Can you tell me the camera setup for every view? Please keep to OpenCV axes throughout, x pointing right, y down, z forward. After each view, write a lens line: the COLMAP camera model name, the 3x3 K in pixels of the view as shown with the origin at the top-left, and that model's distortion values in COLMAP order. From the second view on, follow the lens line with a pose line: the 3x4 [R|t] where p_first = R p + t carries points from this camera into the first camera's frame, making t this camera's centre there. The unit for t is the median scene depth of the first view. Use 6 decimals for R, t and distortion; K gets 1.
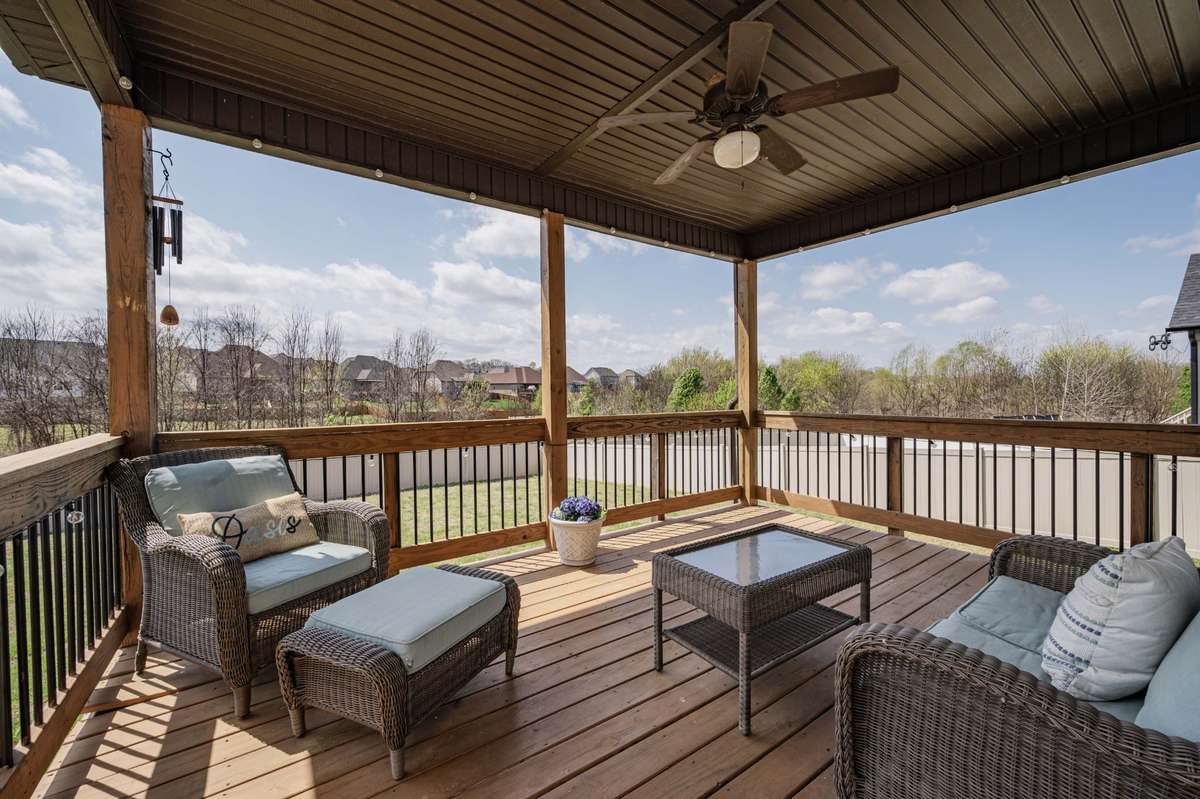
lens RADIAL K [[476.2, 0, 603.8], [0, 476.2, 399.6], [0, 0, 1]] dist [0.000102, -0.000193]
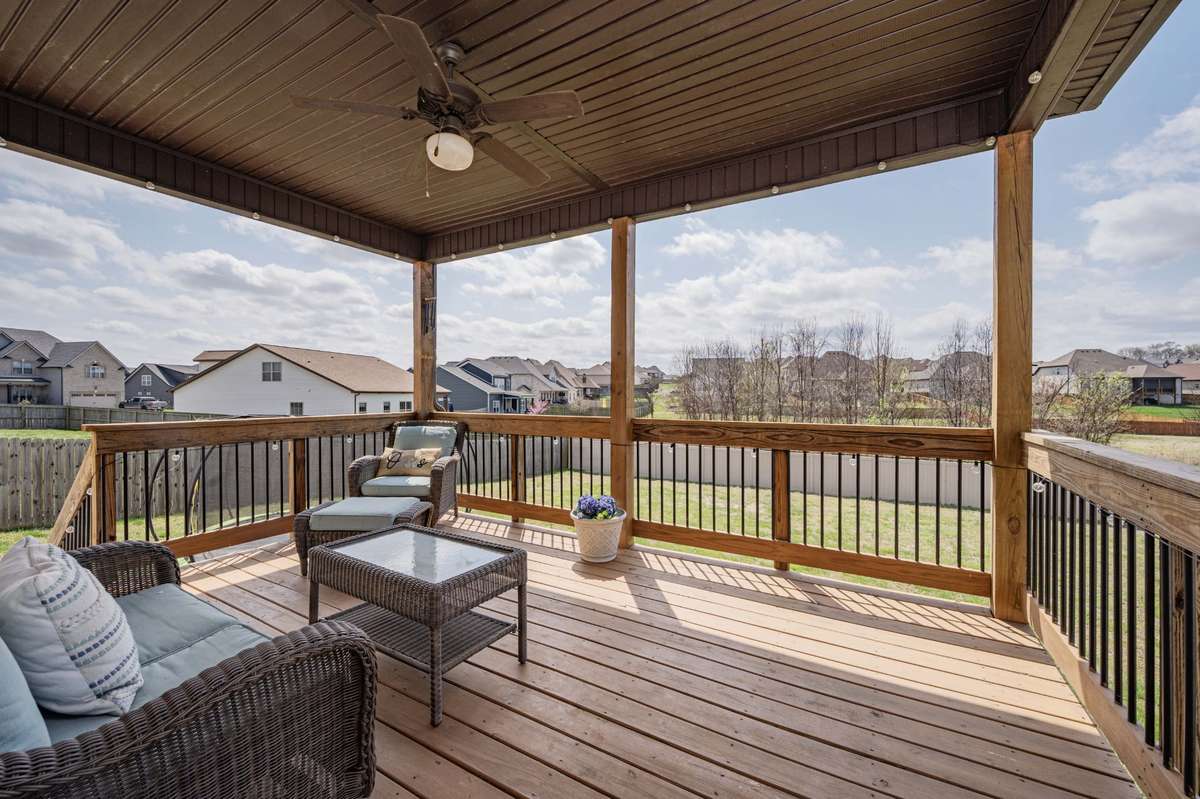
lens RADIAL K [[476.2, 0, 599.0], [0, 476.2, 395.5], [0, 0, 1]] dist [0.000102, -0.000193]
pose [[0.399369, 0.014657, -0.916673, 0.699080], [-0.009467, 0.999885, 0.011864, -0.019400], [0.916741, 0.003940, 0.399462, 0.466964]]
